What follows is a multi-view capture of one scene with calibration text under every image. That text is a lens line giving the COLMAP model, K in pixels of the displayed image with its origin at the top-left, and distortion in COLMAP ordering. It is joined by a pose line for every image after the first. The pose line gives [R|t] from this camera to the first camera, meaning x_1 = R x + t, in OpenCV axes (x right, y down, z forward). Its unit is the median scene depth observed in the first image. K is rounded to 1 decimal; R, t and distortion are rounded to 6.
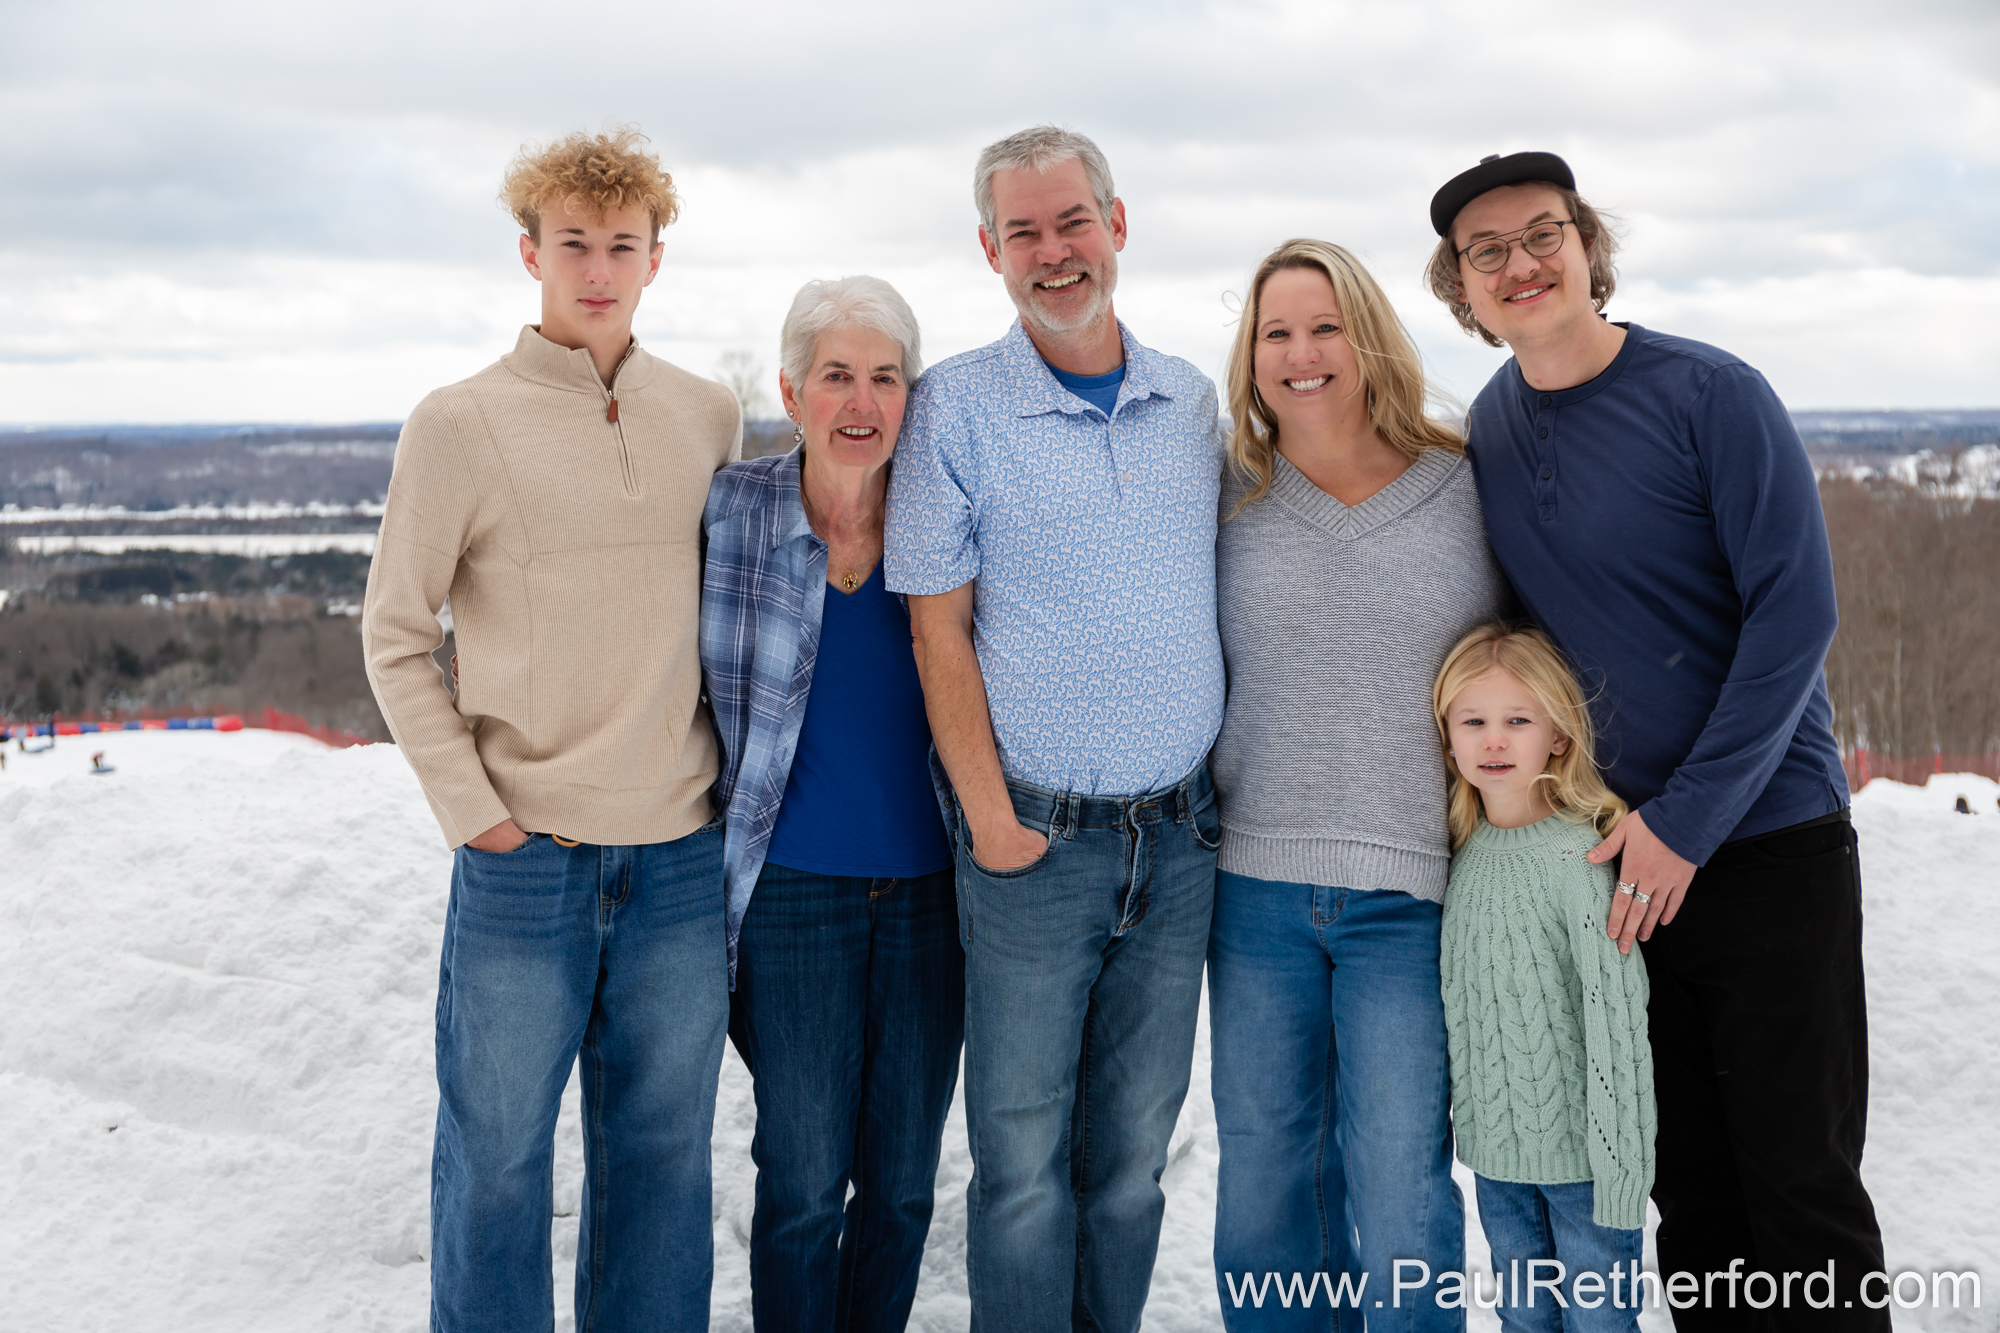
lens RADIAL K [[2933.1, 0, 995.9], [0, 2933.1, 636.8], [0, 0, 1]] dist [-0.046228, 0.065969]
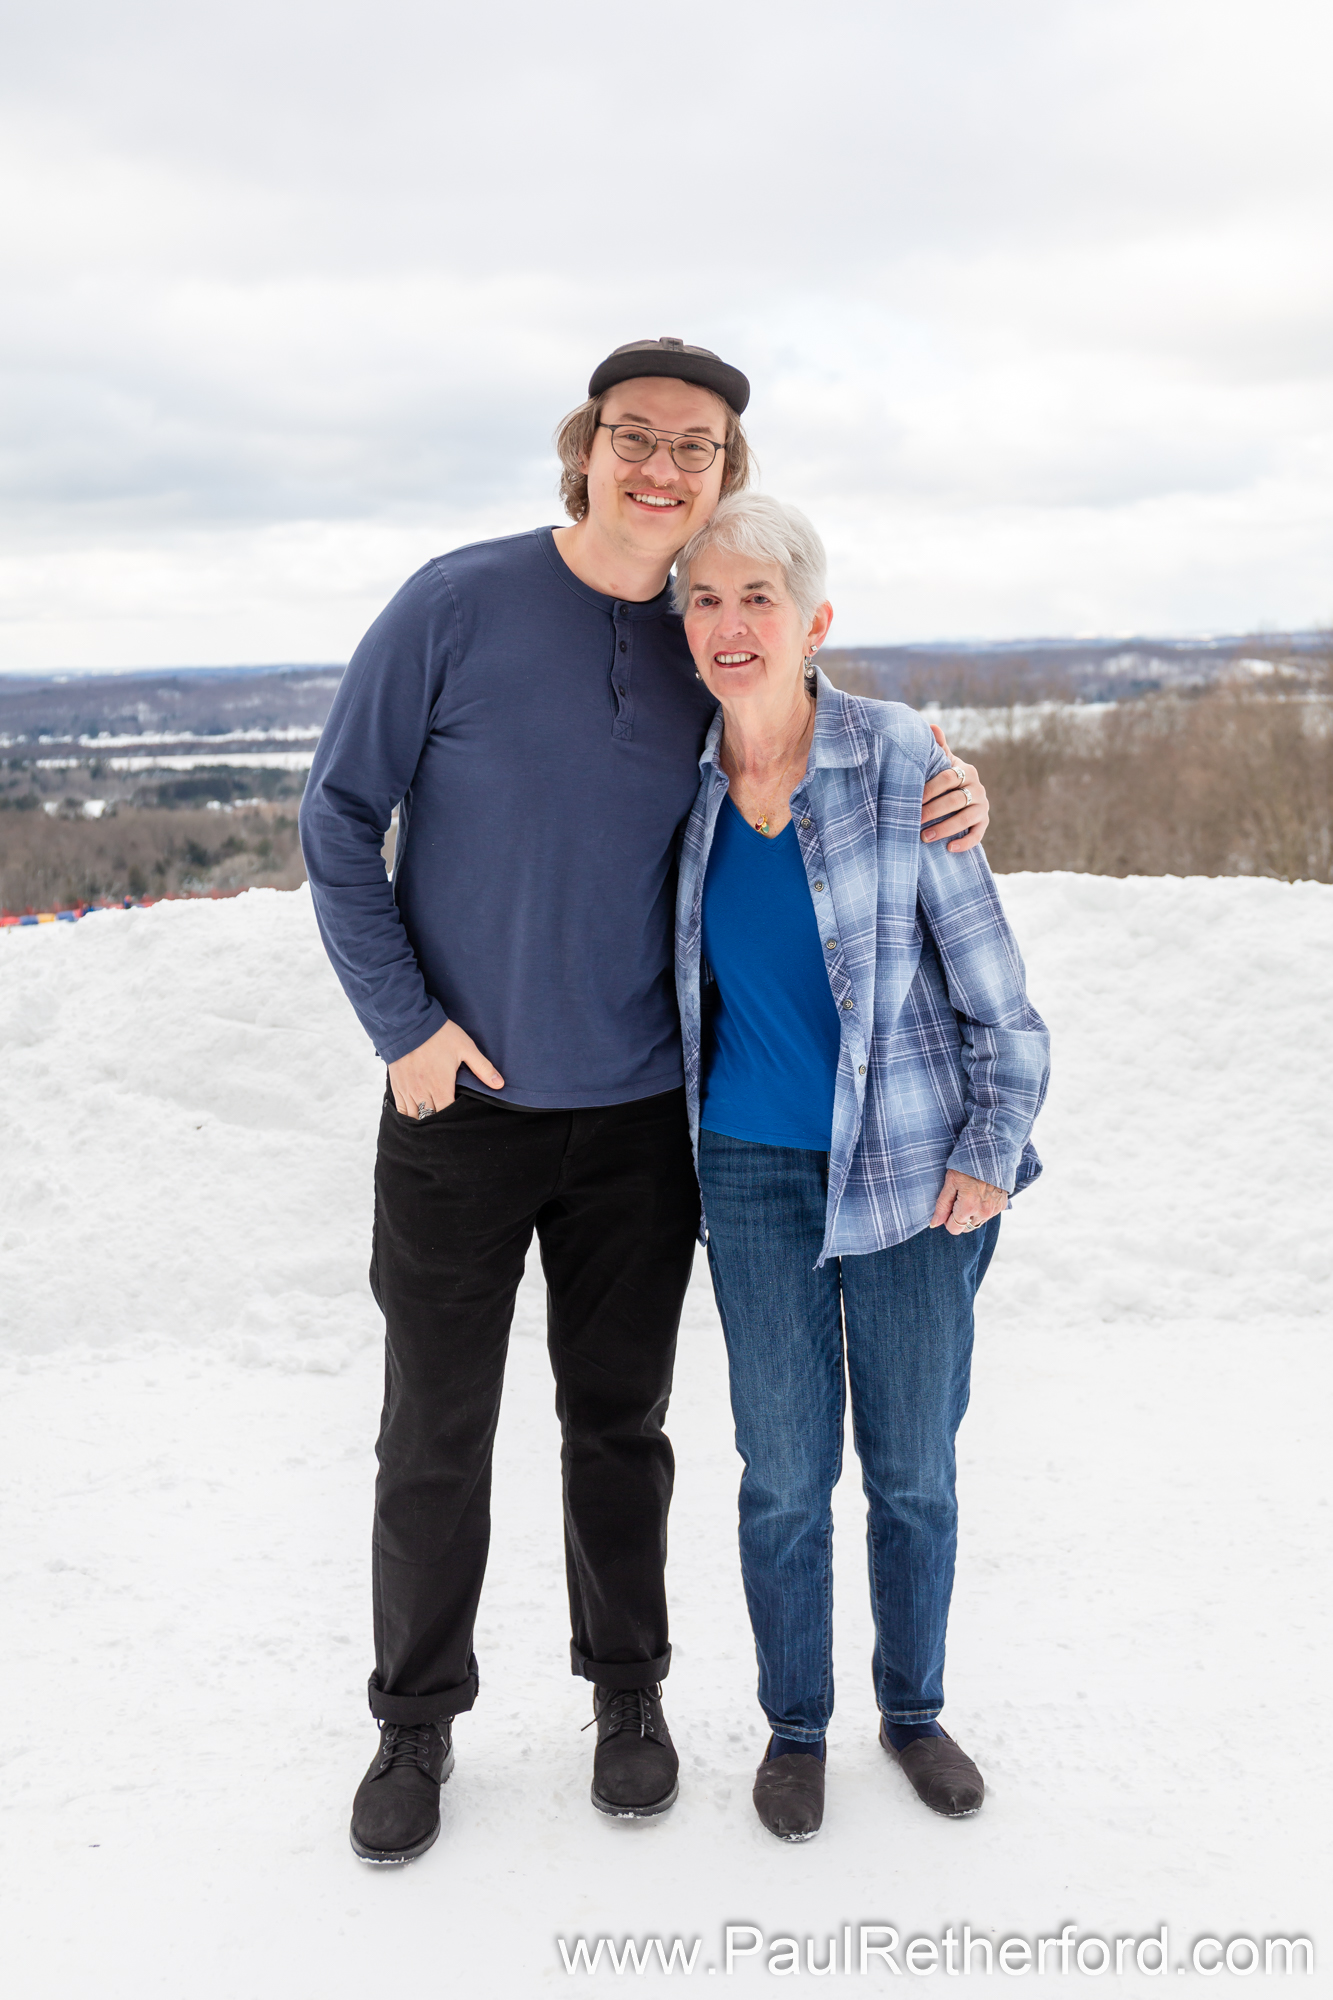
lens RADIAL K [[2349.0, 0, 666.5], [0, 2349.0, 1000.0], [0, 0, 1]] dist [0.001602, -0.162204]
pose [[0.995612, -0.010063, -0.093035, 0.050120], [0.016926, 0.997168, 0.073275, 0.016052], [0.092034, -0.074528, 0.992963, -0.173528]]
